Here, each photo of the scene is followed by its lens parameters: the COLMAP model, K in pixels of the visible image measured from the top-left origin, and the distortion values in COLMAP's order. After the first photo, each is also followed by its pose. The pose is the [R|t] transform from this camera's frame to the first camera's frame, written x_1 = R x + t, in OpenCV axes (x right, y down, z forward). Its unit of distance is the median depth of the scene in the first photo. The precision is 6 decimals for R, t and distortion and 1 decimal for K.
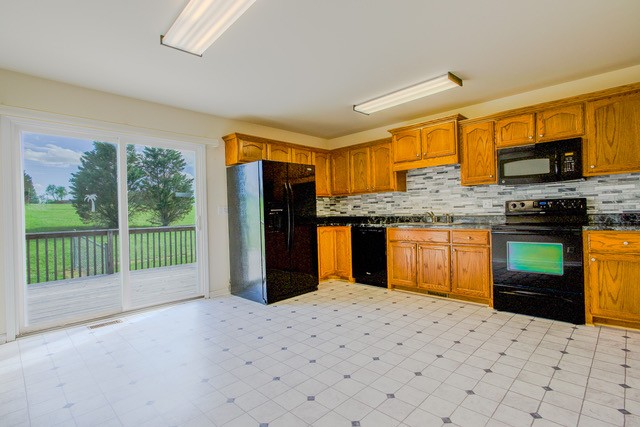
lens RADIAL K [[319.8, 0, 328.7], [0, 319.8, 214.1], [0, 0, 1]] dist [-0.030023, -0.000094]
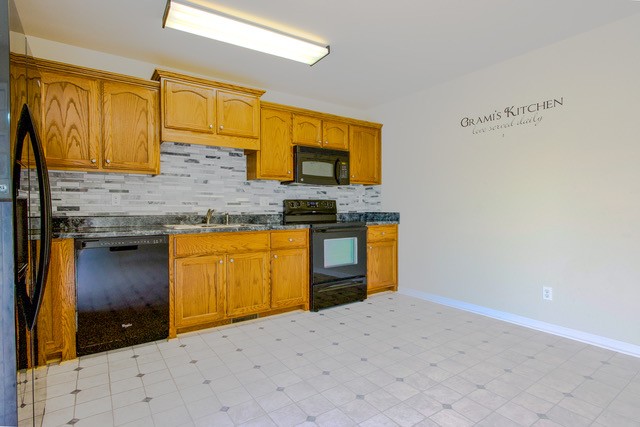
lens RADIAL K [[319.8, 0, 328.7], [0, 319.8, 214.1], [0, 0, 1]] dist [-0.030023, -0.000094]
pose [[0.197345, 0.005642, 0.980318, -0.372326], [0.002337, 0.999978, -0.006226, 0.009823], [-0.980331, 0.003520, 0.197328, 0.677220]]
